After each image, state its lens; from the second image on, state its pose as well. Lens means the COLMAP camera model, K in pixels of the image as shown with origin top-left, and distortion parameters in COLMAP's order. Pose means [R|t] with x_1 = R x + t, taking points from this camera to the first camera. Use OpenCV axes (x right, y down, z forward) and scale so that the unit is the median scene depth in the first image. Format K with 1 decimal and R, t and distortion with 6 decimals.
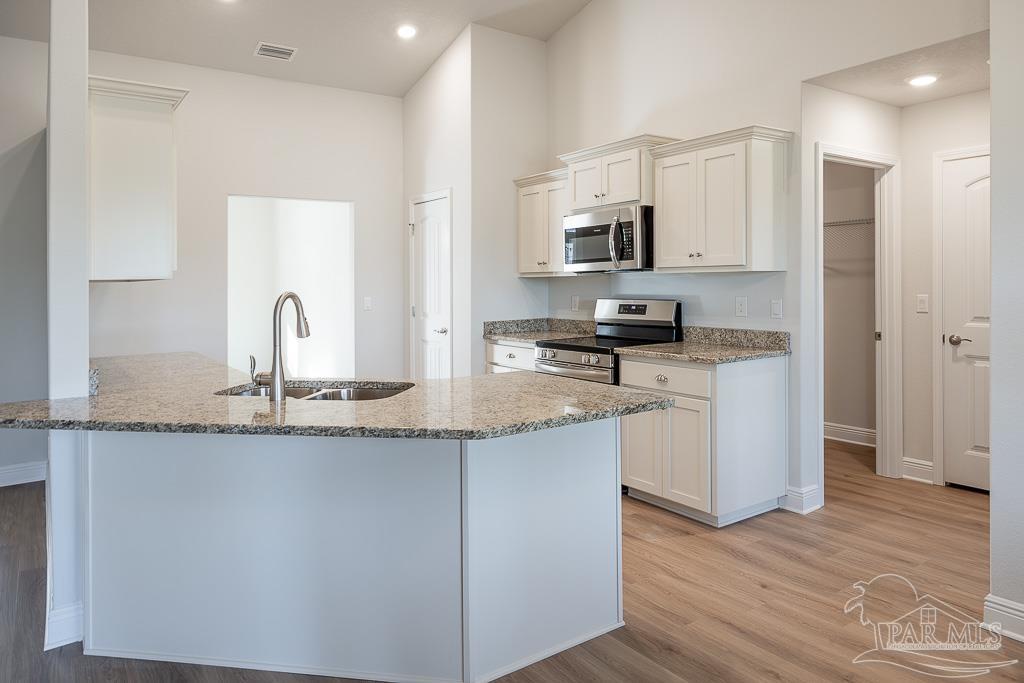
lens RADIAL K [[674.8, 0, 518.7], [0, 674.8, 331.8], [0, 0, 1]] dist [0.002228, 0.001422]
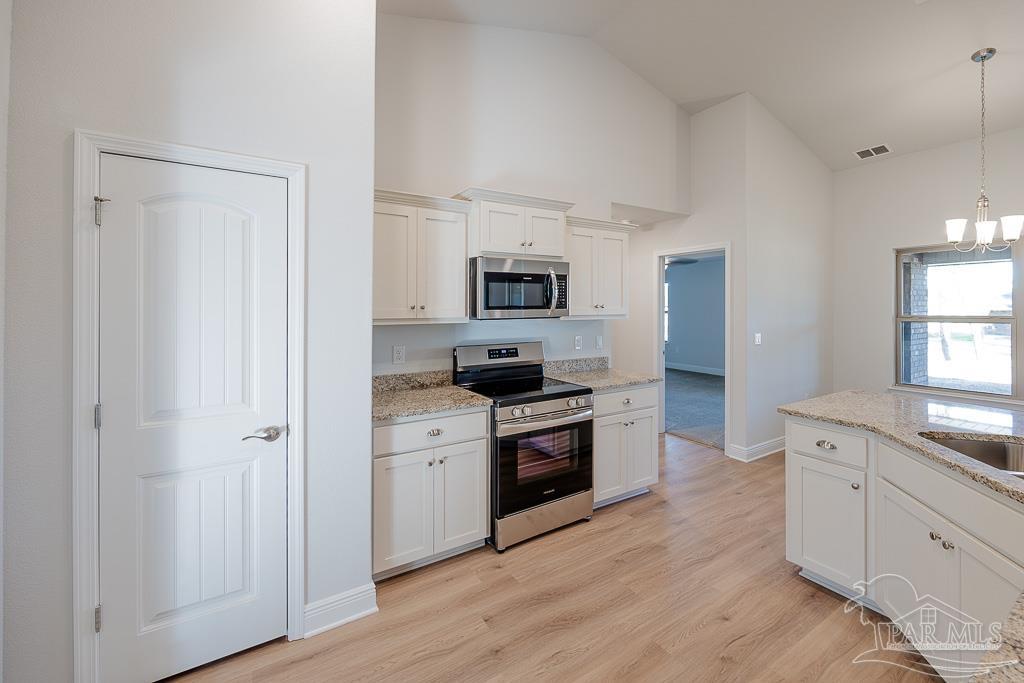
lens RADIAL K [[425.8, 0, 509.1], [0, 425.8, 333.6], [0, 0, 1]] dist [0.007591, 0.000183]
pose [[0.067827, -0.039893, 0.996899, -0.560394], [0.081406, 0.996090, 0.034322, -0.096606], [-0.994370, 0.078826, 0.070810, 1.046766]]
